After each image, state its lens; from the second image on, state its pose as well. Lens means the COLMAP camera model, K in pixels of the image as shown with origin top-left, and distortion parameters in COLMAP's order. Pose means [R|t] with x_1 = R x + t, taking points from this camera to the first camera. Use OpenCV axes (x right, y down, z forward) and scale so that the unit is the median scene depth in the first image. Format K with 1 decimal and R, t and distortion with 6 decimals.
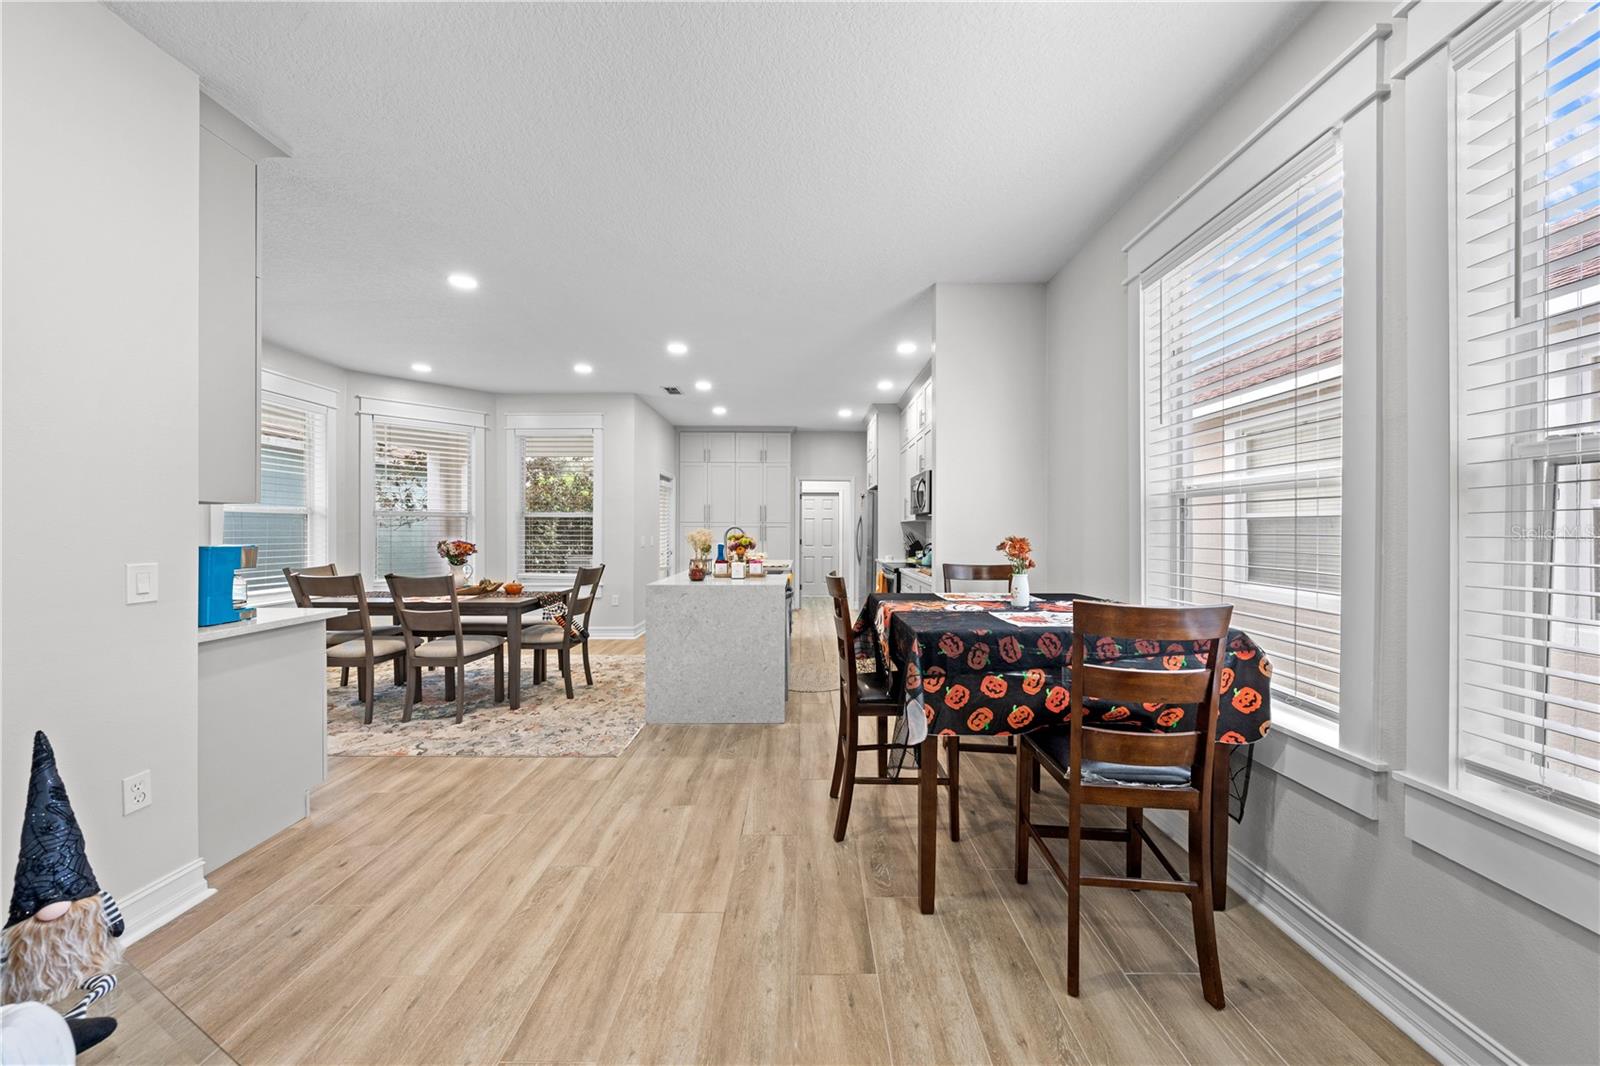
lens RADIAL K [[541.1, 0, 804.9], [0, 541.1, 532.6], [0, 0, 1]] dist [-0.004481, 0.000535]
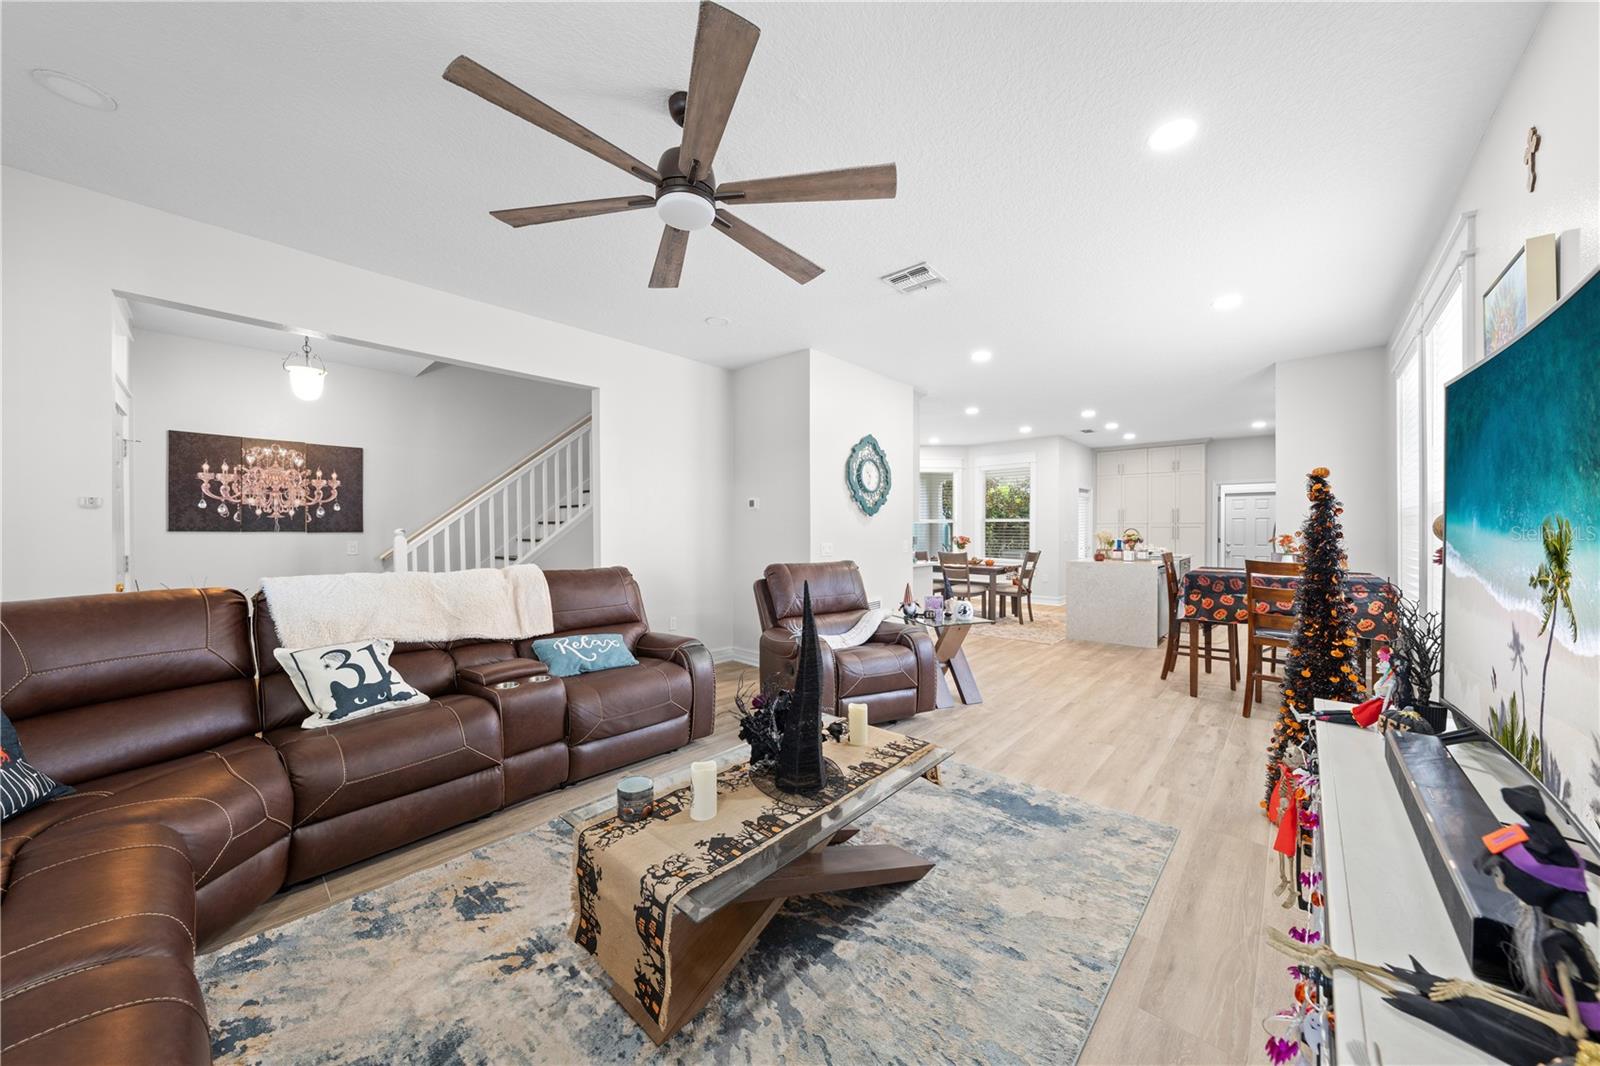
lens RADIAL K [[541.1, 0, 801.6], [0, 541.1, 530.2], [0, 0, 1]] dist [-0.004481, 0.000535]
pose [[0.732779, -0.001000, -0.680466, 0.214404], [-0.001038, 0.999996, -0.002588, -0.000368], [0.680466, 0.002602, 0.732775, -0.691215]]
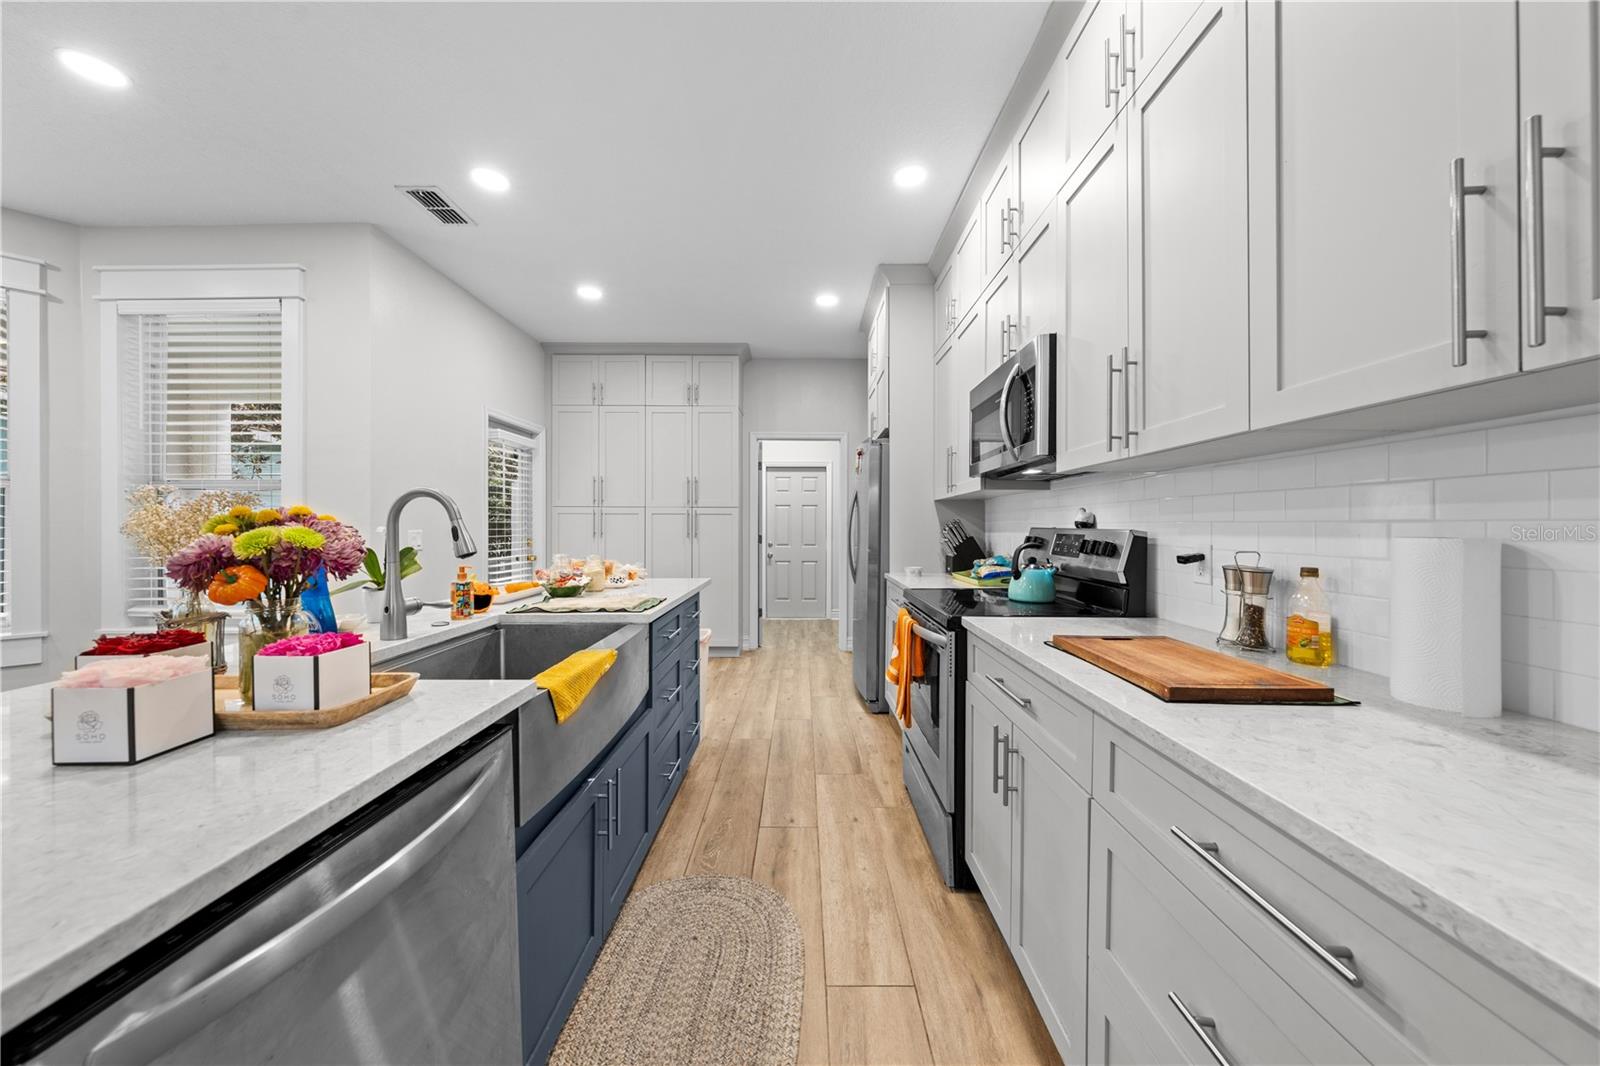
lens RADIAL K [[541.1, 0, 803.7], [0, 541.1, 527.3], [0, 0, 1]] dist [-0.004481, 0.000535]
pose [[0.999992, -0.000796, -0.003900, 0.080961], [0.000781, 0.999992, -0.003920, 0.010157], [0.003903, 0.003917, 0.999985, 0.708223]]
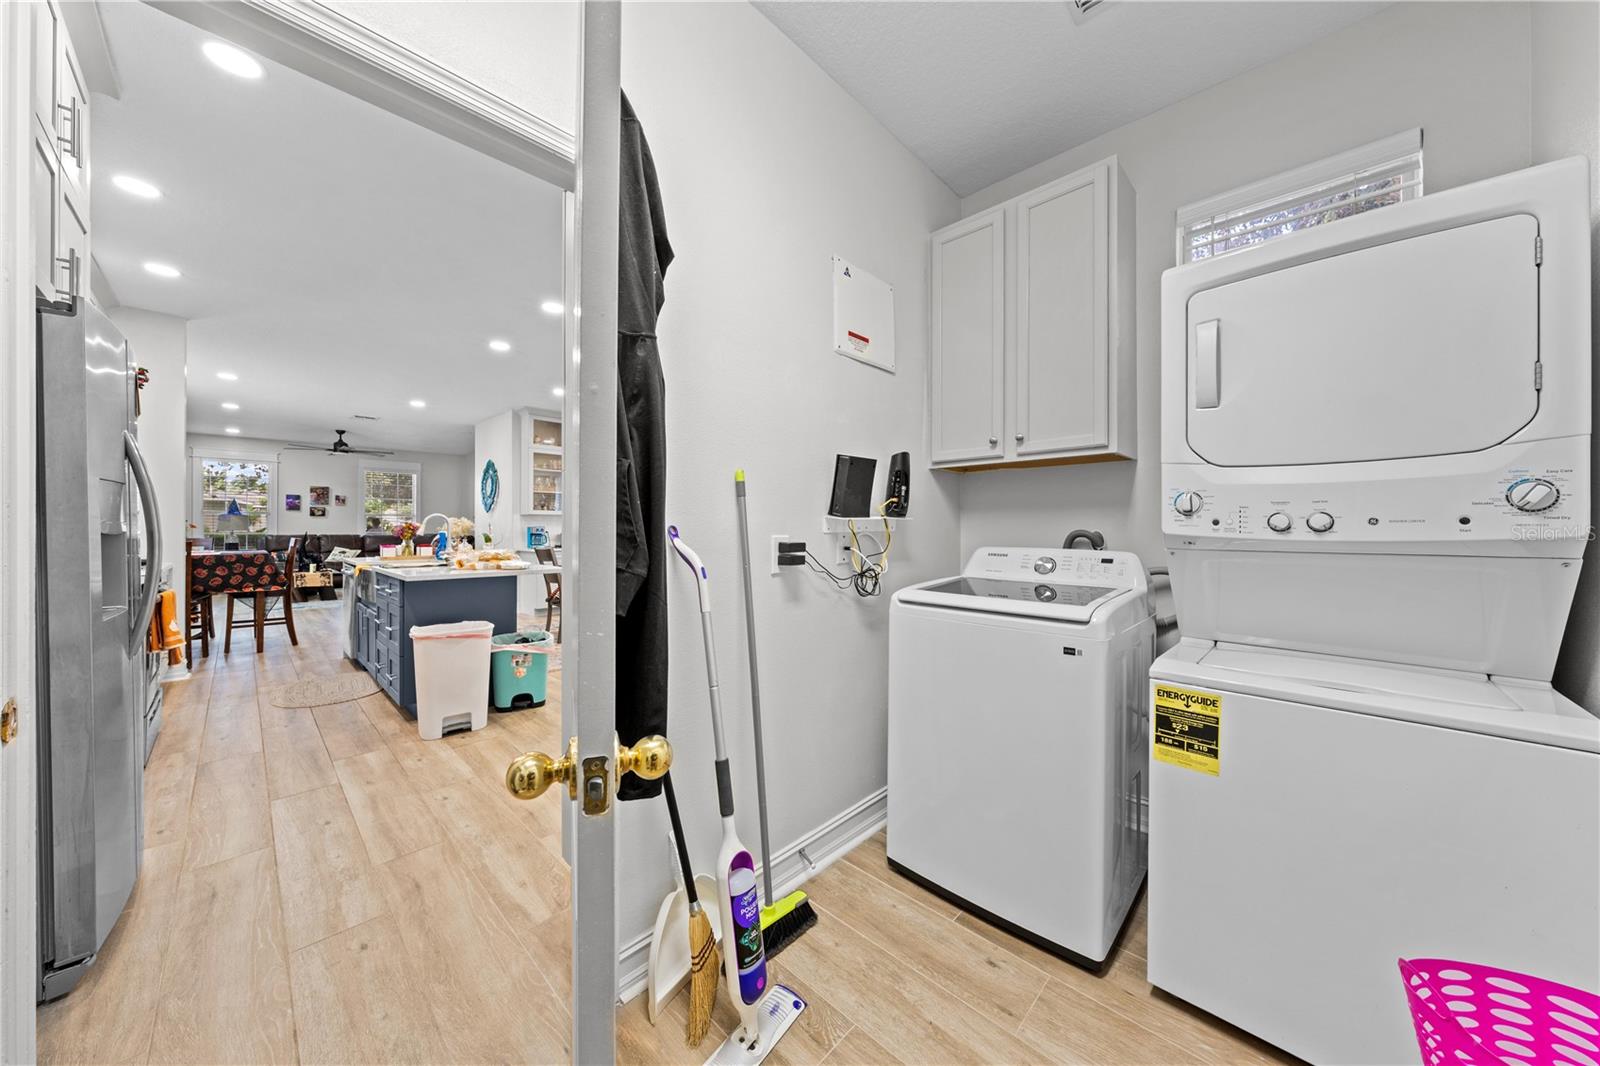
lens RADIAL K [[541.1, 0, 804.5], [0, 541.1, 526.8], [0, 0, 1]] dist [-0.004481, 0.000535]
pose [[-0.693827, -0.005729, -0.720119, 0.105762], [-0.008119, 0.999967, -0.000133, 0.003901], [0.720096, 0.005754, -0.693851, 2.113284]]
